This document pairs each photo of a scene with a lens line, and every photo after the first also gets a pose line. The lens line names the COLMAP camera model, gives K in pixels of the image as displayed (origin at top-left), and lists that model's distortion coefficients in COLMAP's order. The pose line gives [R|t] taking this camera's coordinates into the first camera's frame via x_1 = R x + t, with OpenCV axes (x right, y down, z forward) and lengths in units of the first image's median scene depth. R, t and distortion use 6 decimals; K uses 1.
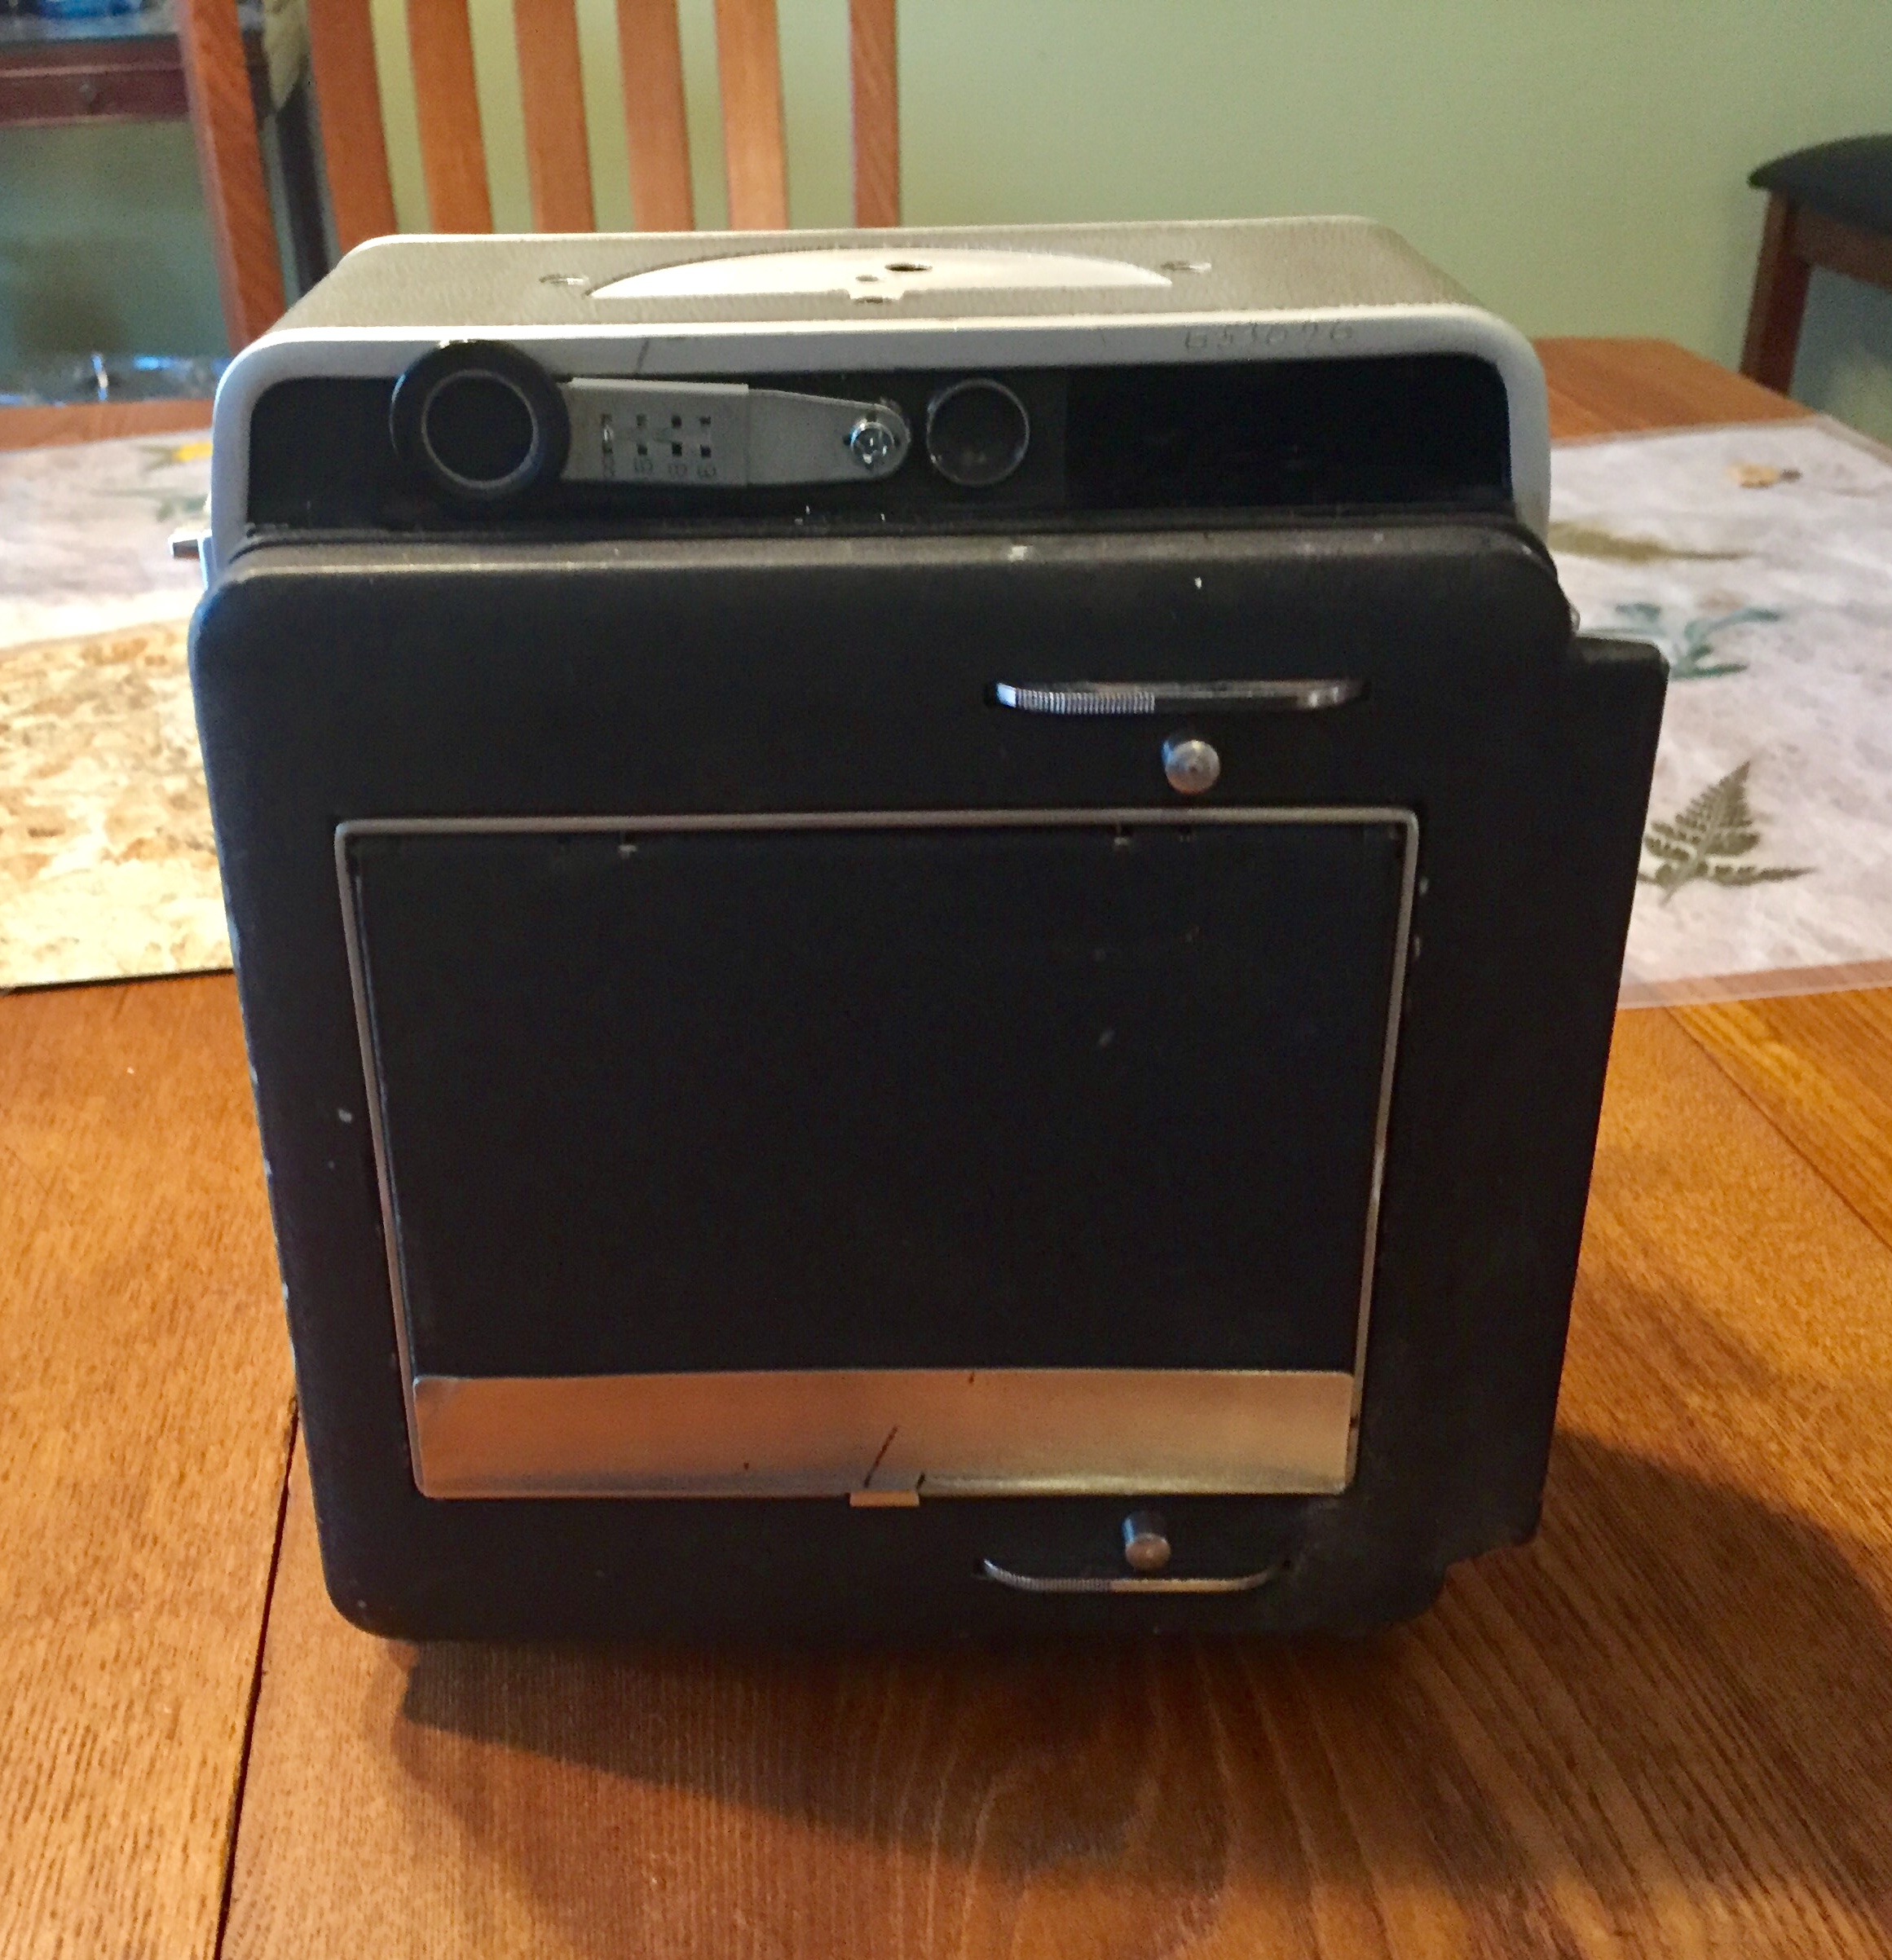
lens RADIAL K [[2315.1, 0, 947.8], [0, 2315.1, 933.4], [0, 0, 1]] dist [0.094524, -0.151842]
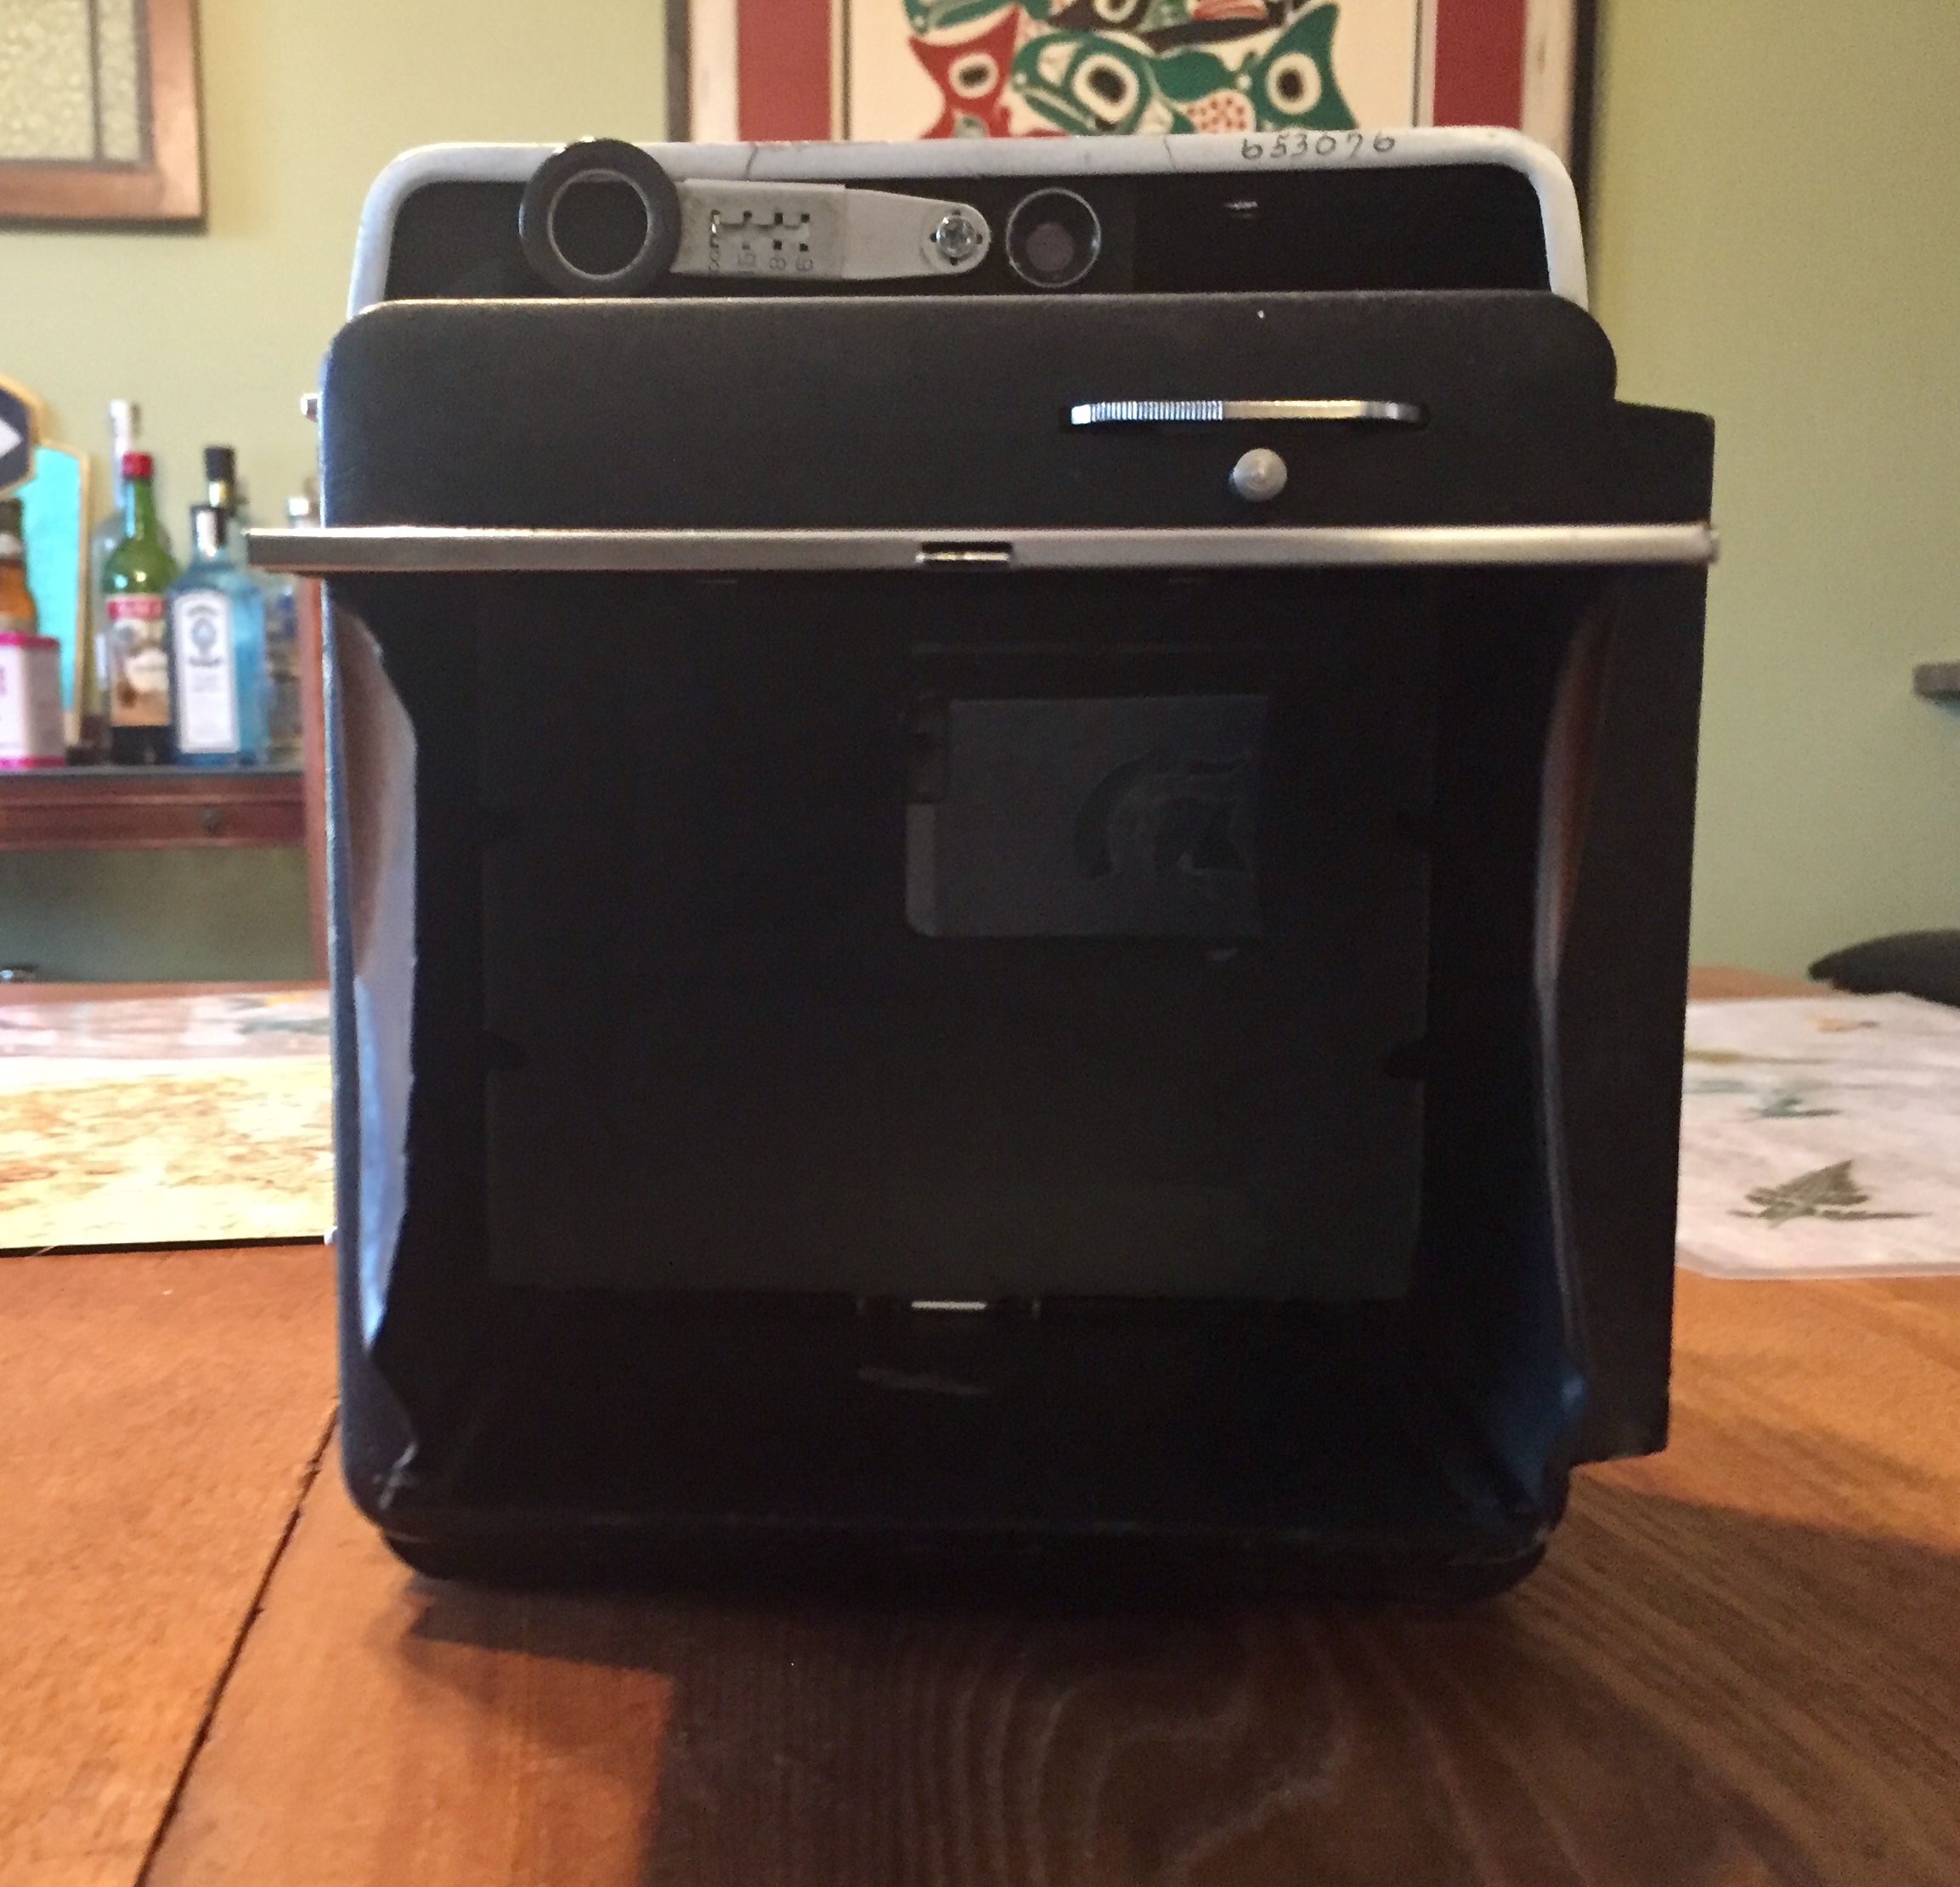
lens RADIAL K [[2398.4, 0, 925.4], [0, 2398.4, 949.6], [0, 0, 1]] dist [0.062198, -0.021496]
pose [[0.999262, 0.006119, -0.037928, -0.001222], [-0.018935, 0.937448, -0.347611, 0.273177], [0.033428, 0.348072, 0.936872, 0.031419]]
